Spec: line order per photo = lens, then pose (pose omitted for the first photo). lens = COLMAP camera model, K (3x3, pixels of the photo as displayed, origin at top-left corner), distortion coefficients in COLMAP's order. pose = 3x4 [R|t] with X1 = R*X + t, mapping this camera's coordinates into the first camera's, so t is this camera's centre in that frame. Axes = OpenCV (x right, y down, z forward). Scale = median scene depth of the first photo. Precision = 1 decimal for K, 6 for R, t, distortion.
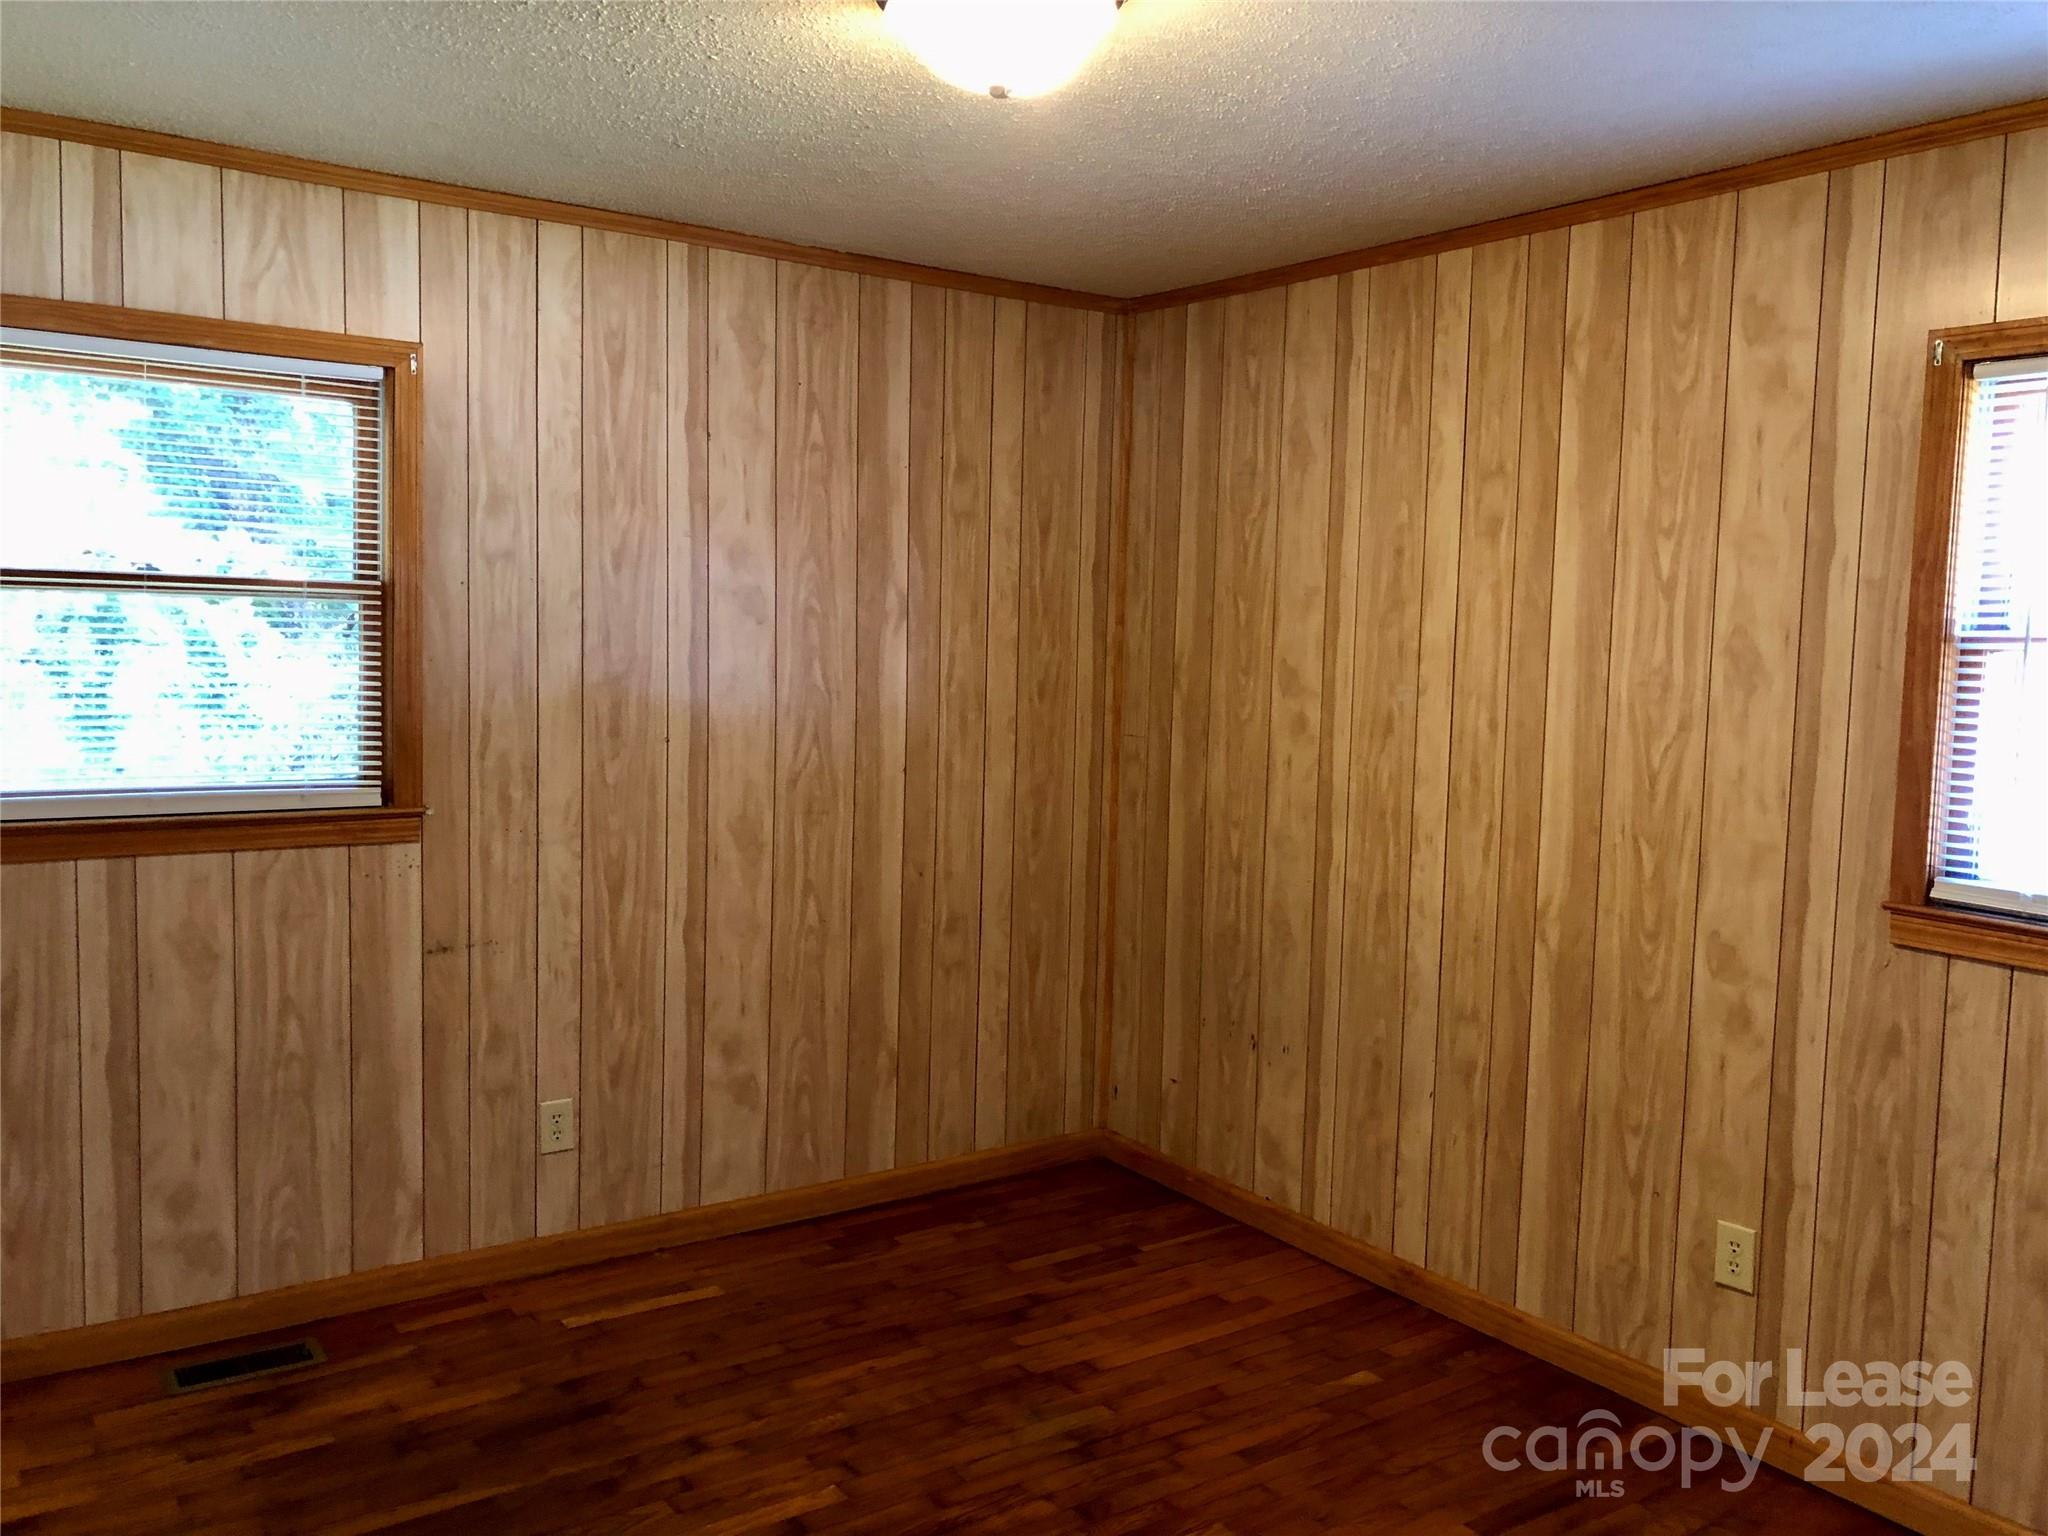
lens RADIAL K [[1710.9, 0, 1019.7], [0, 1710.9, 770.3], [0, 0, 1]] dist [0.063181, -0.053344]
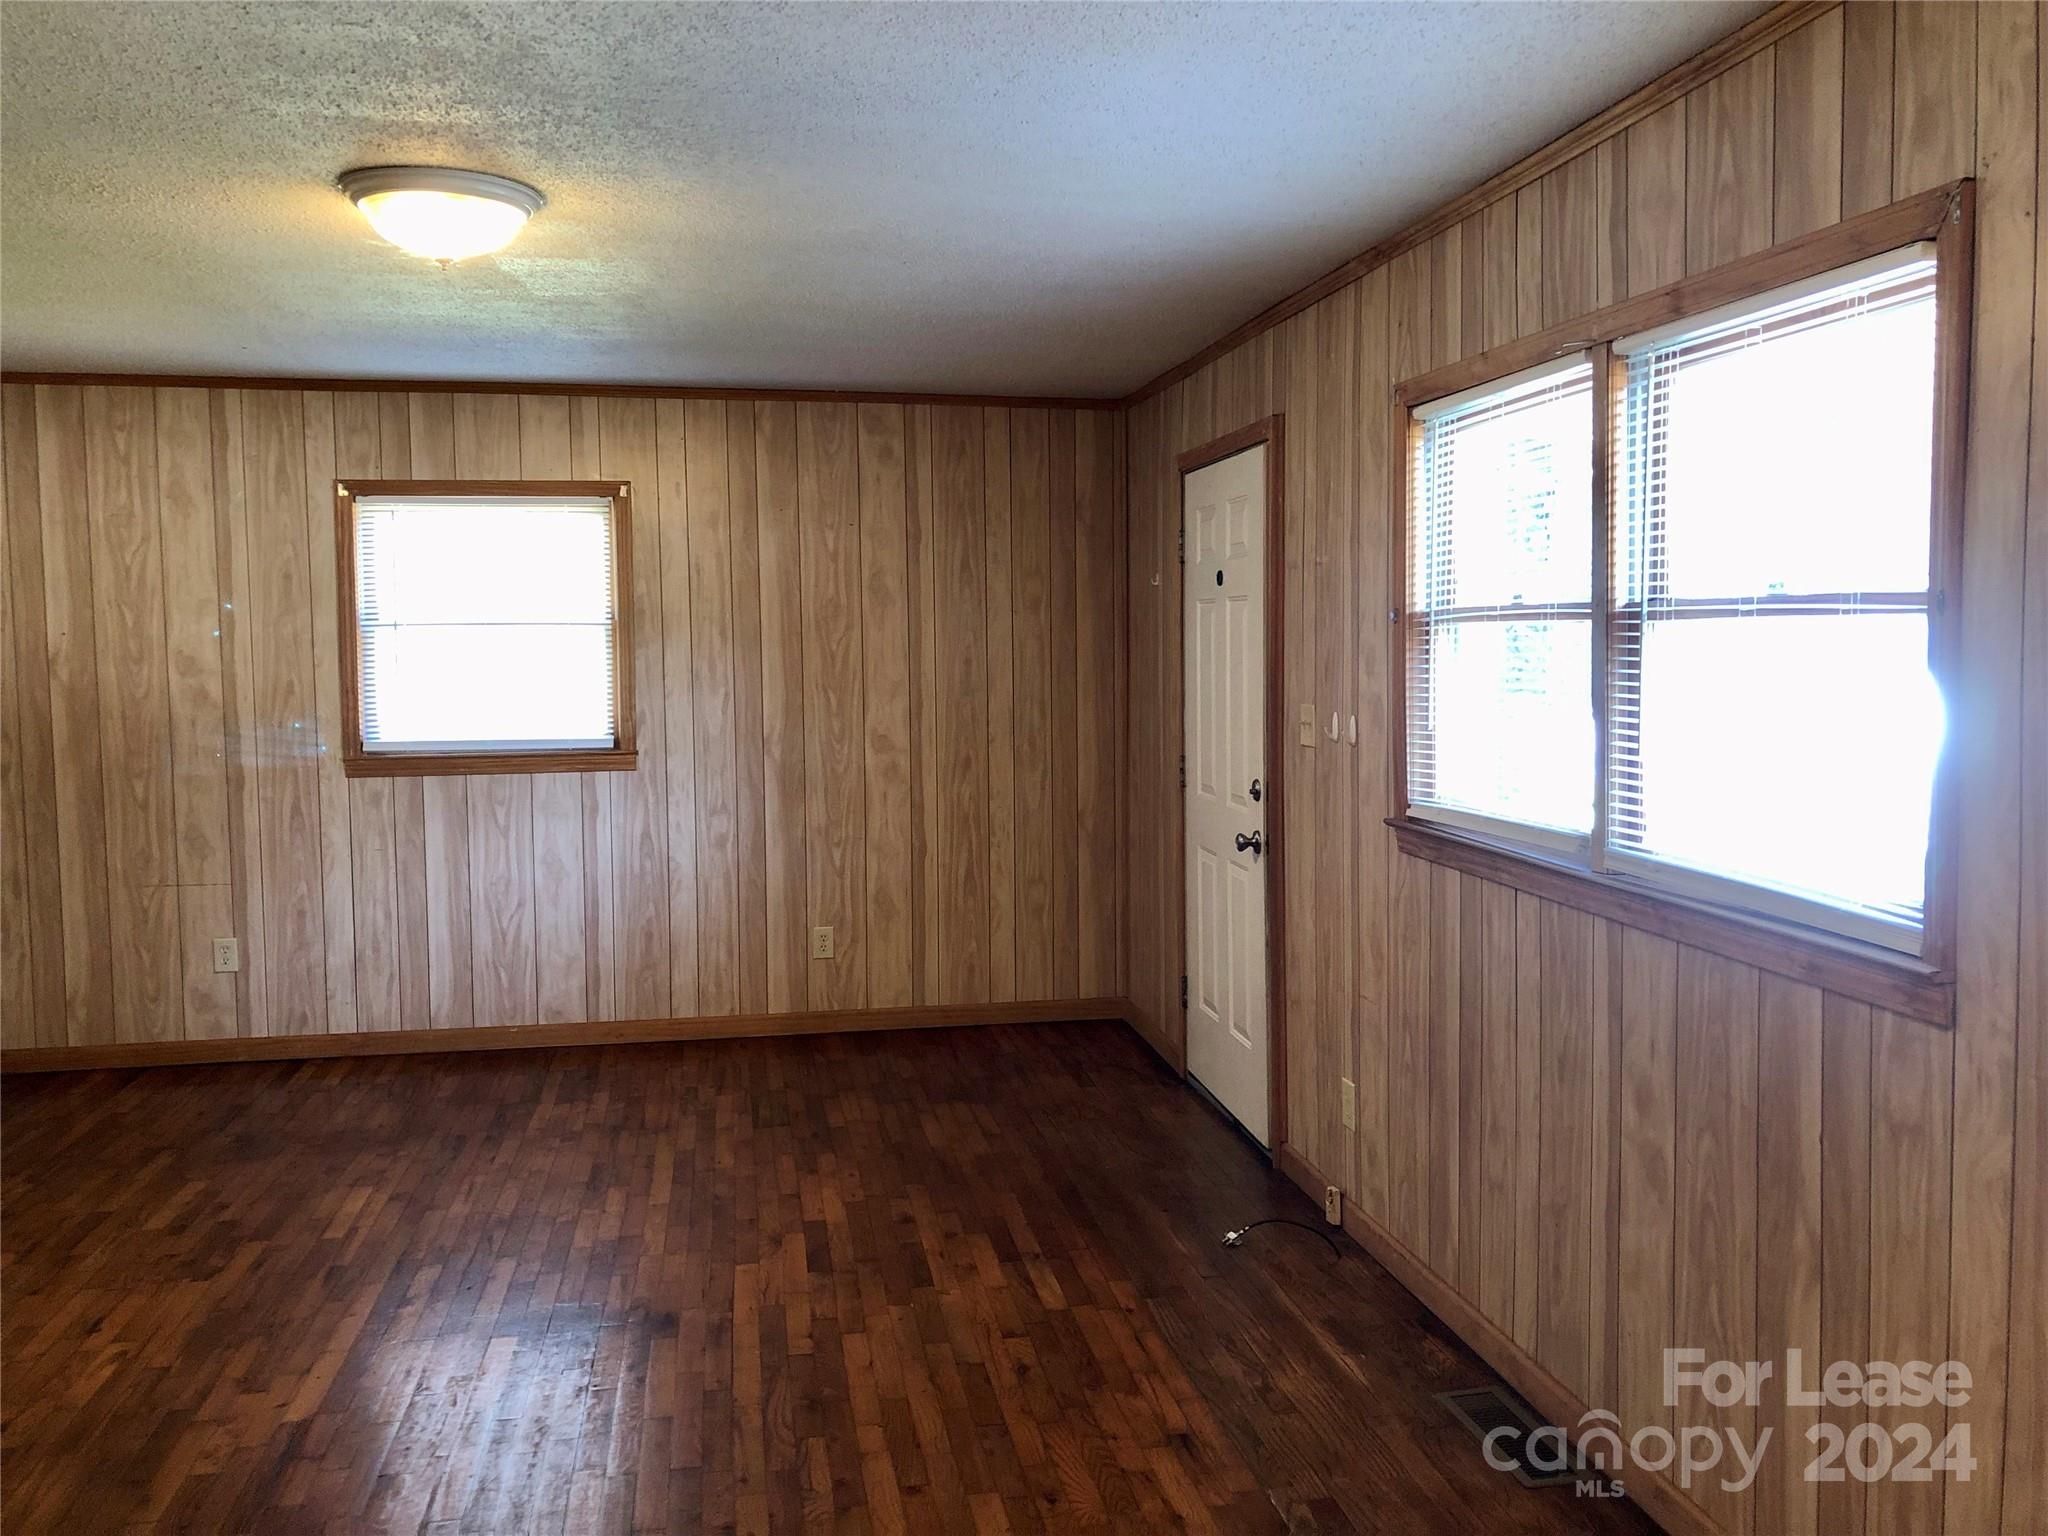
lens RADIAL K [[1710.9, 0, 1027.1], [0, 1710.9, 753.2], [0, 0, 1]] dist [0.063181, -0.053344]
pose [[0.408869, -0.085492, 0.908580, -0.892256], [0.105235, 0.993378, 0.046114, 0.027373], [-0.906505, 0.076760, 0.415158, -0.218778]]
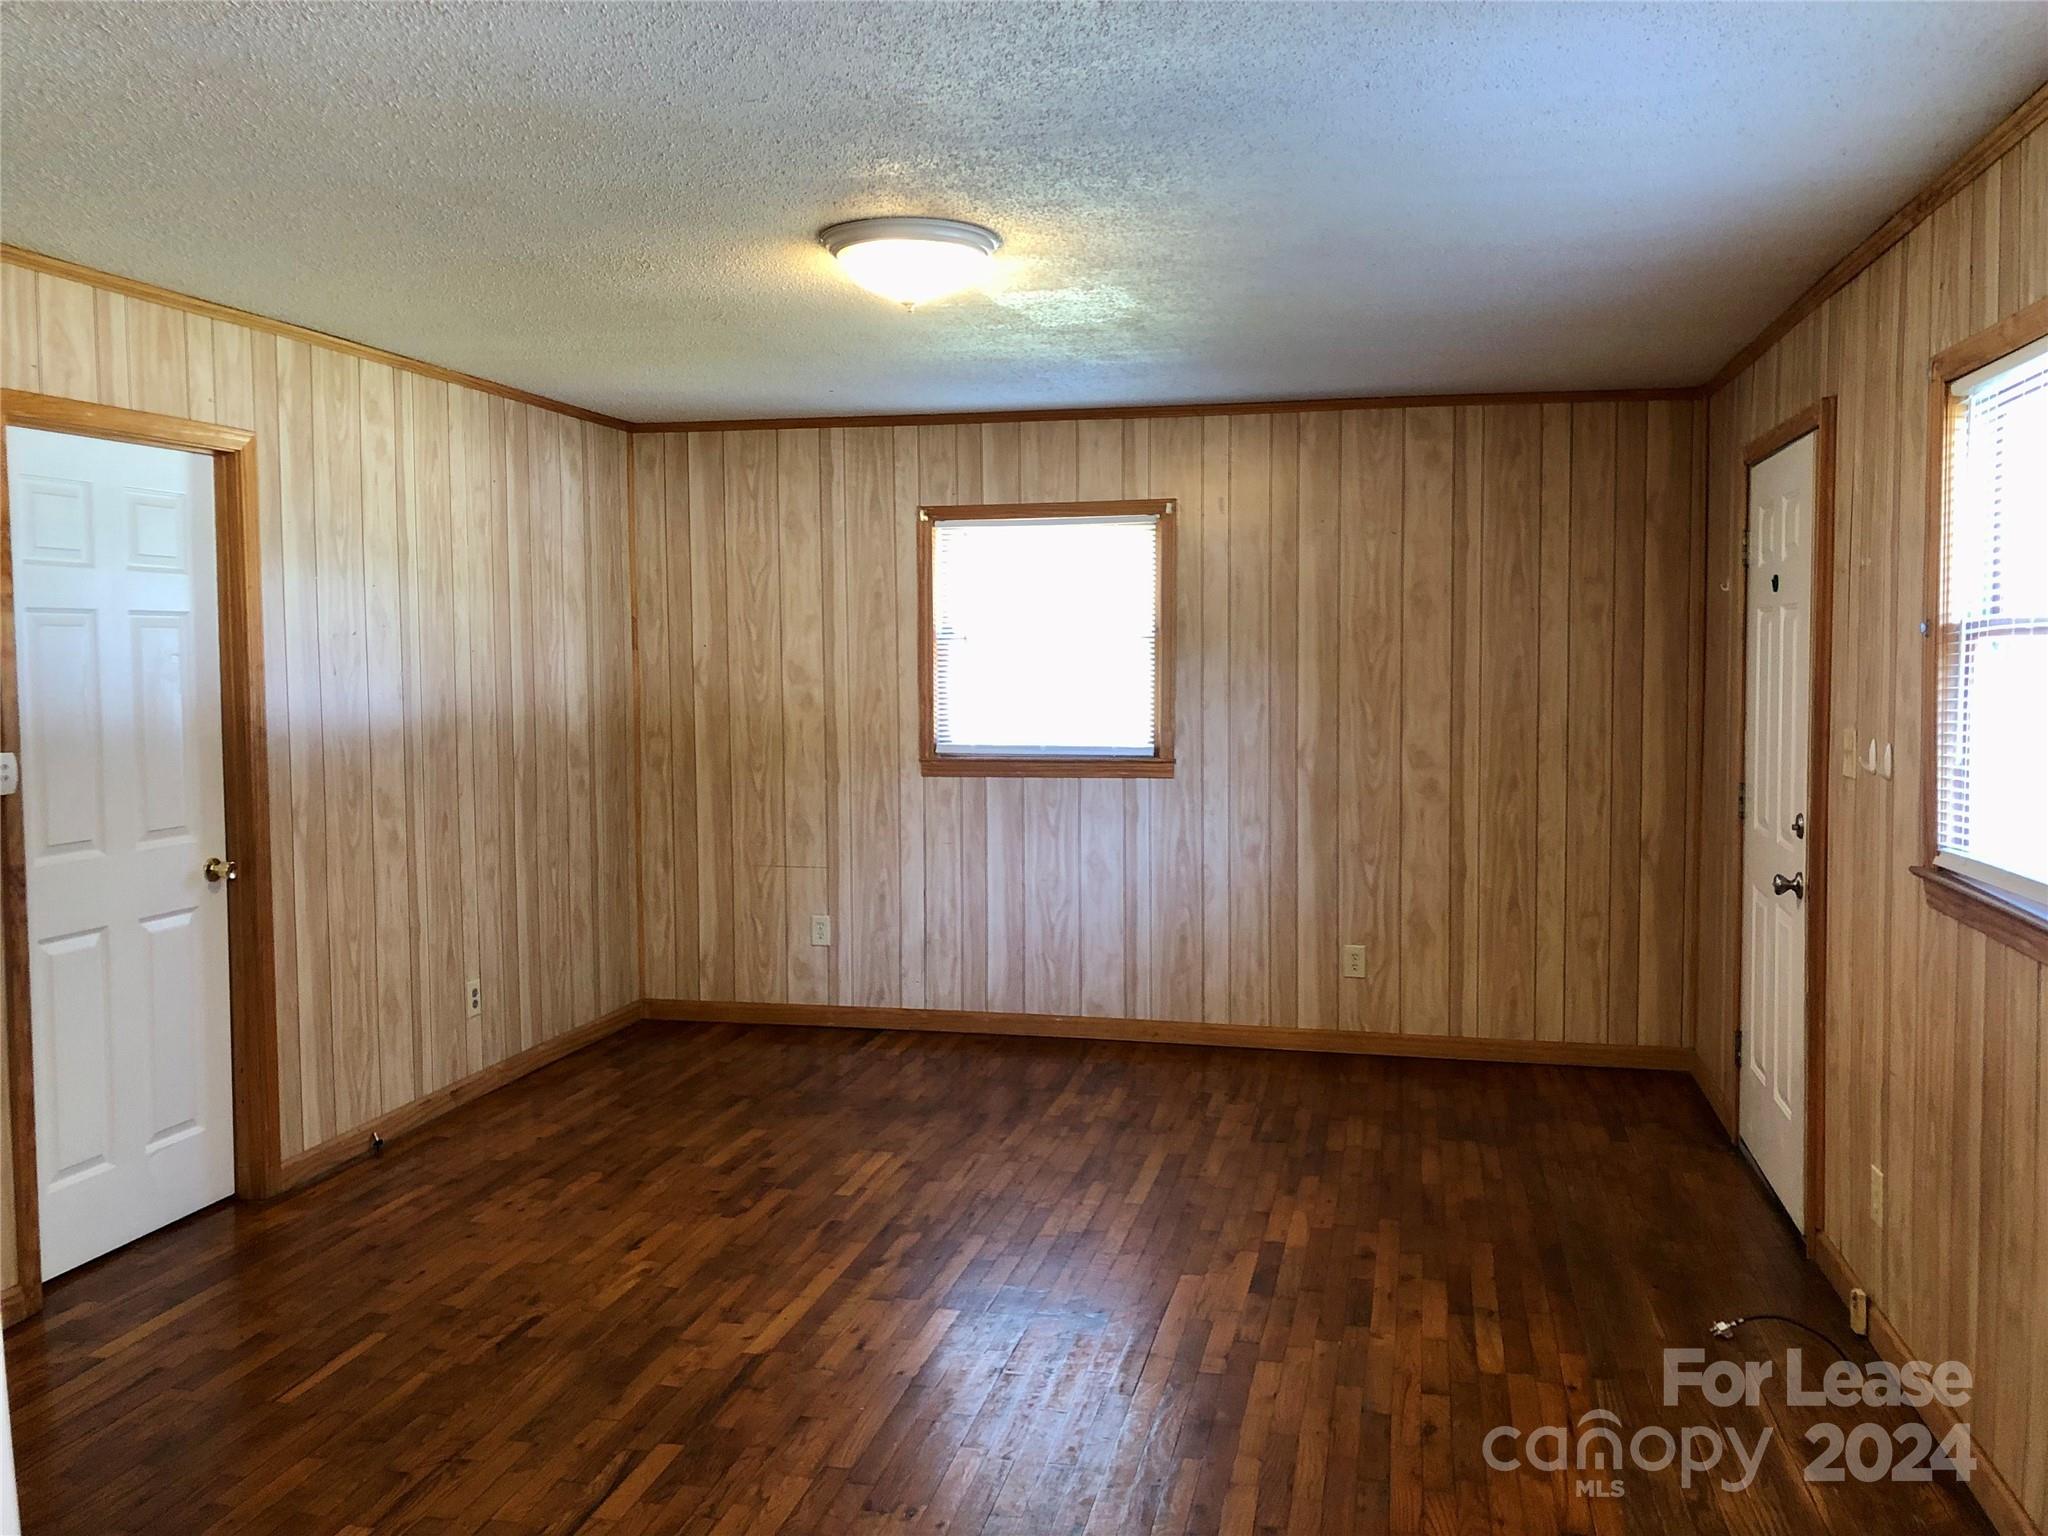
lens RADIAL K [[1710.9, 0, 1044.5], [0, 1710.9, 756.9], [0, 0, 1]] dist [0.063181, -0.053344]
pose [[0.731585, -0.067204, 0.678429, -0.792061], [0.086349, 0.996249, 0.005572, 0.037631], [-0.676259, 0.054505, 0.734644, -0.338471]]
